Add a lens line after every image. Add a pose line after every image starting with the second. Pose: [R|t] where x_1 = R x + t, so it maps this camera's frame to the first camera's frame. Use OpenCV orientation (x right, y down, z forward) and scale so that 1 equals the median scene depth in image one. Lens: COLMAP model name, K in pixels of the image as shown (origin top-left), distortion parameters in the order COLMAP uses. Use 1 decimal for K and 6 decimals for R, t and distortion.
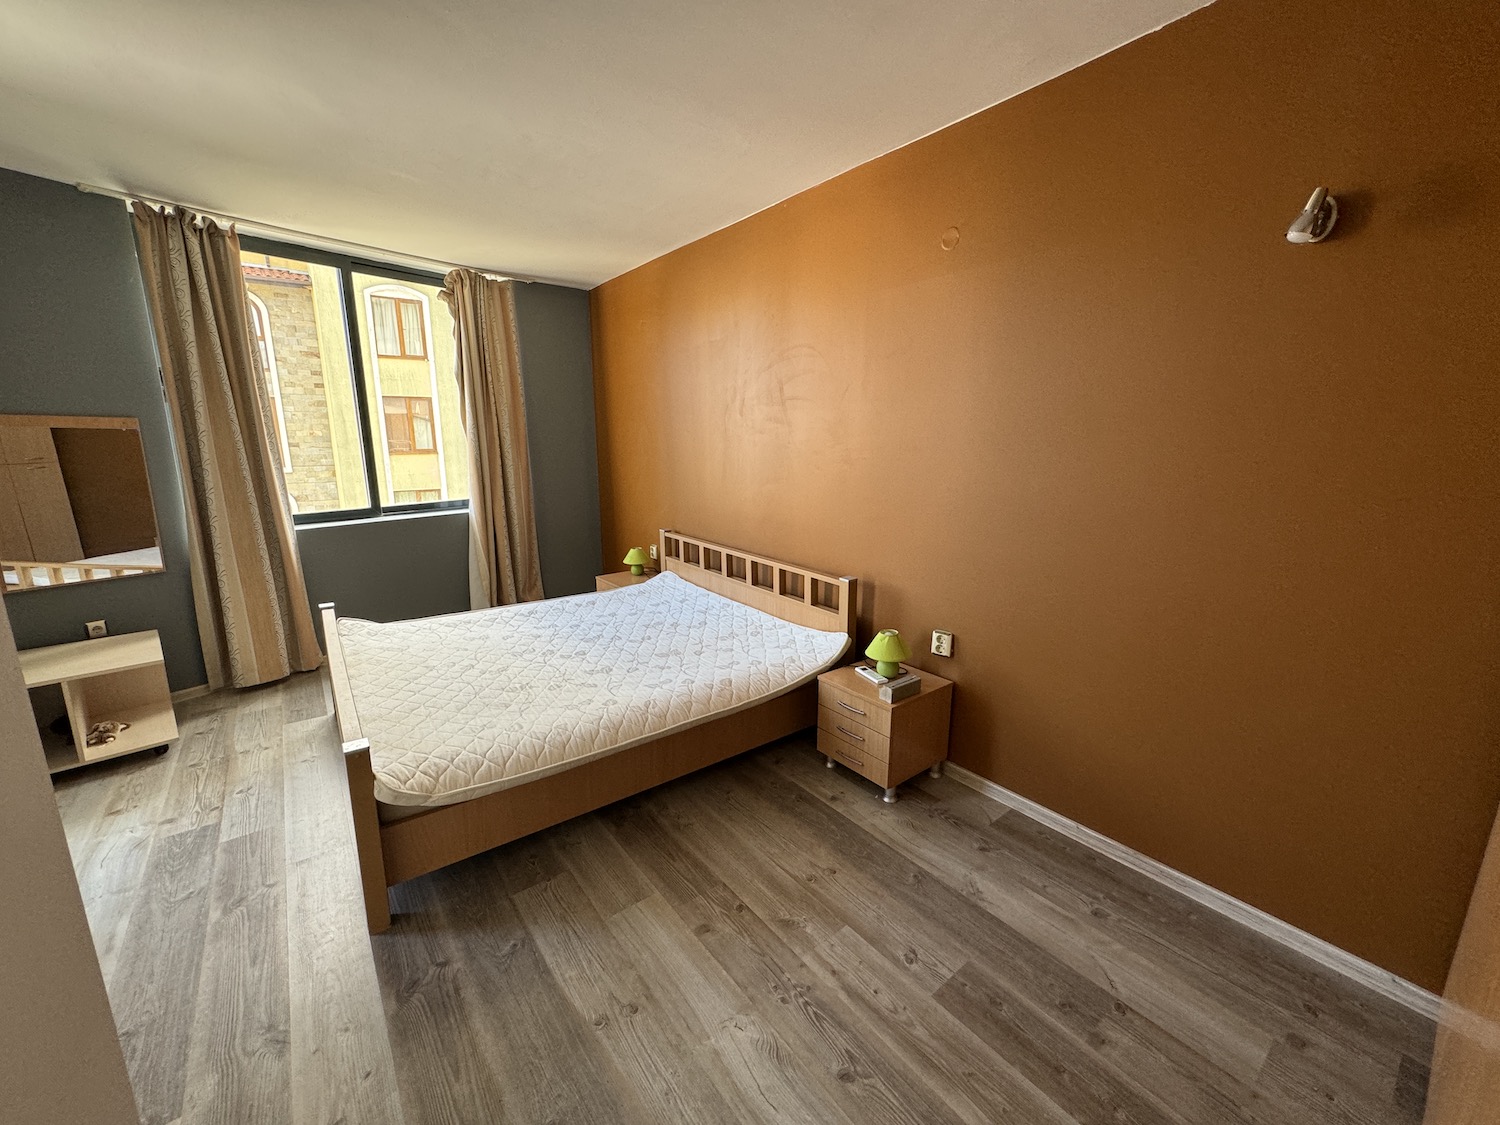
lens RADIAL K [[599.5, 0, 747.2], [0, 599.5, 560.1], [0, 0, 1]] dist [-0.001849, 0.000660]
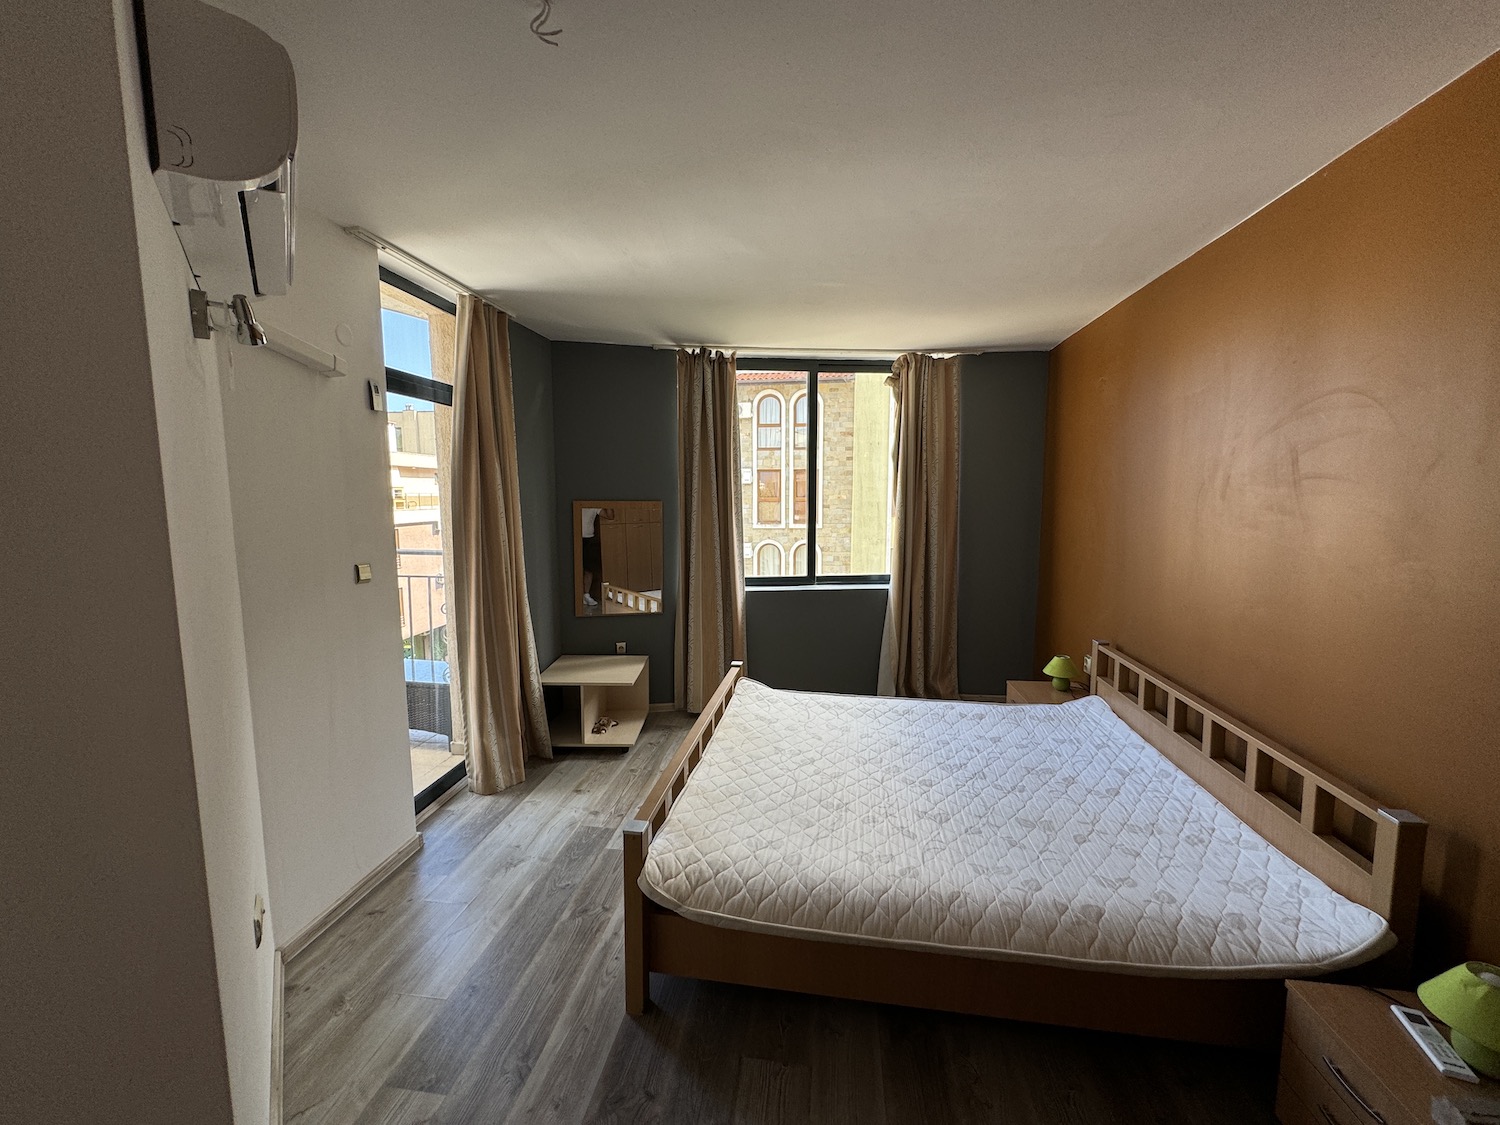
lens RADIAL K [[599.5, 0, 750.0], [0, 599.5, 556.4], [0, 0, 1]] dist [-0.001849, 0.000660]
pose [[0.699869, 0.072846, -0.710546, 0.111516], [-0.145881, 0.988395, -0.042357, -0.078771], [0.699215, 0.133300, 0.702374, 0.179789]]
